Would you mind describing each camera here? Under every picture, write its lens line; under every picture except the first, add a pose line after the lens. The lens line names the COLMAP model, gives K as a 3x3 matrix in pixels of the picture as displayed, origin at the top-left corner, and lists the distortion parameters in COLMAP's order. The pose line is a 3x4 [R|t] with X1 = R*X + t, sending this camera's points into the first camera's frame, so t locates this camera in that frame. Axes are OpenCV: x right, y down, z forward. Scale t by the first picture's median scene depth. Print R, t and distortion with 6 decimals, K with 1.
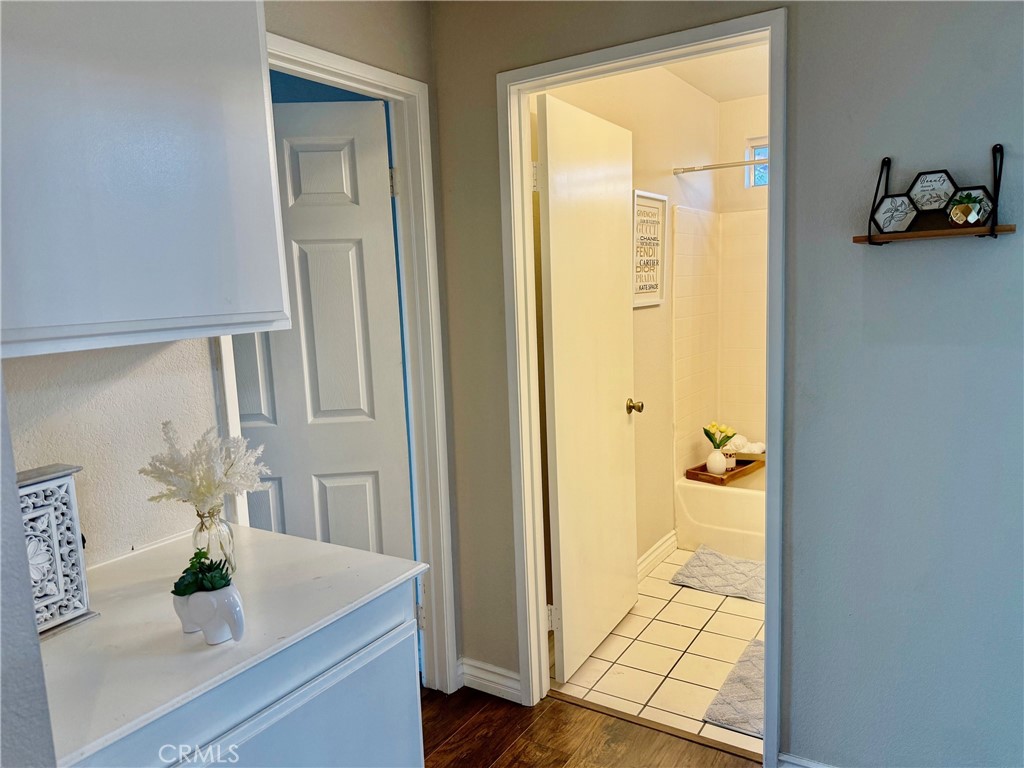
lens RADIAL K [[718.4, 0, 512.0], [0, 718.4, 384.0], [0, 0, 1]] dist [-0.006588, -0.003895]
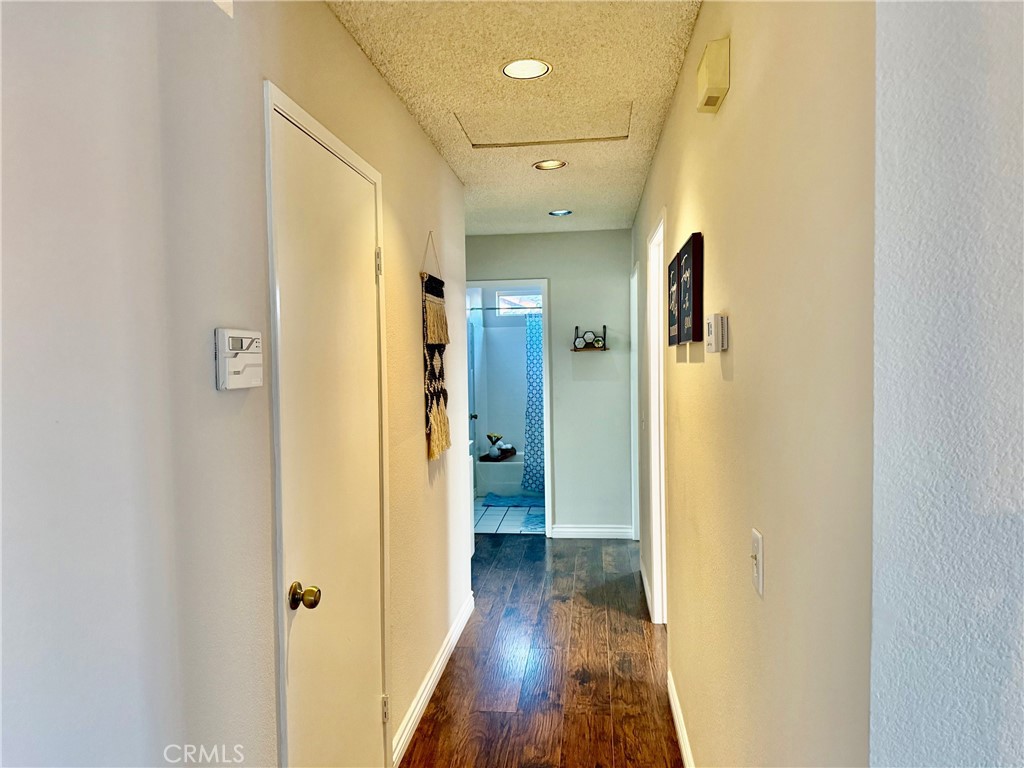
lens RADIAL K [[718.4, 0, 512.0], [0, 718.4, 384.0], [0, 0, 1]] dist [-0.006588, -0.003895]
pose [[0.896420, 0.005836, 0.443166, -1.294697], [0.043633, 0.993894, -0.101348, 0.295732], [-0.441052, 0.110188, 0.890692, -1.918138]]
